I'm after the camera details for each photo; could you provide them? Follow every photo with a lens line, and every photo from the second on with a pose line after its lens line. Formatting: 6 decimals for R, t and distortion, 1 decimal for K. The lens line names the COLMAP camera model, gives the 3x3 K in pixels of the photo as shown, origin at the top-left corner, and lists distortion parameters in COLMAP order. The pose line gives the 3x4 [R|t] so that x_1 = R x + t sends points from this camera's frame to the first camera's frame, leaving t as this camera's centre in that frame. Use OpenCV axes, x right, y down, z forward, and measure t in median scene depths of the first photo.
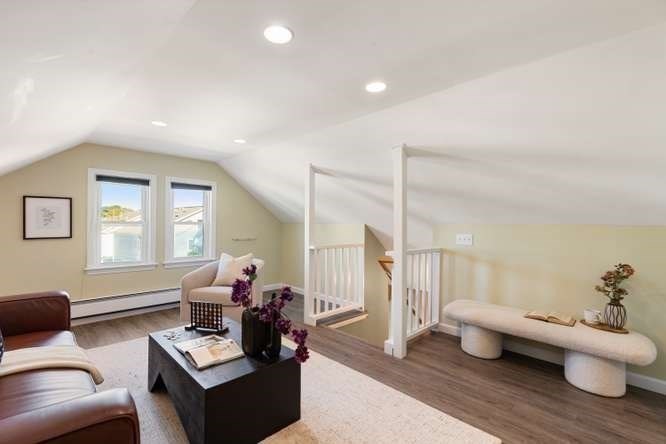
lens RADIAL K [[305.0, 0, 328.7], [0, 305.0, 226.2], [0, 0, 1]] dist [-0.000429, -0.000779]
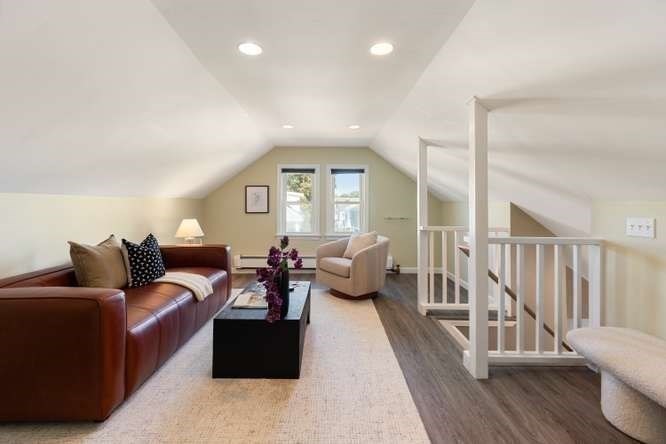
lens RADIAL K [[305.0, 0, 315.6], [0, 305.0, 200.1], [0, 0, 1]] dist [-0.000429, -0.000779]
pose [[0.704313, -0.011347, -0.709799, 0.367493], [-0.004602, 0.999778, -0.020549, 0.006152], [0.709875, 0.017740, 0.704104, 0.130348]]
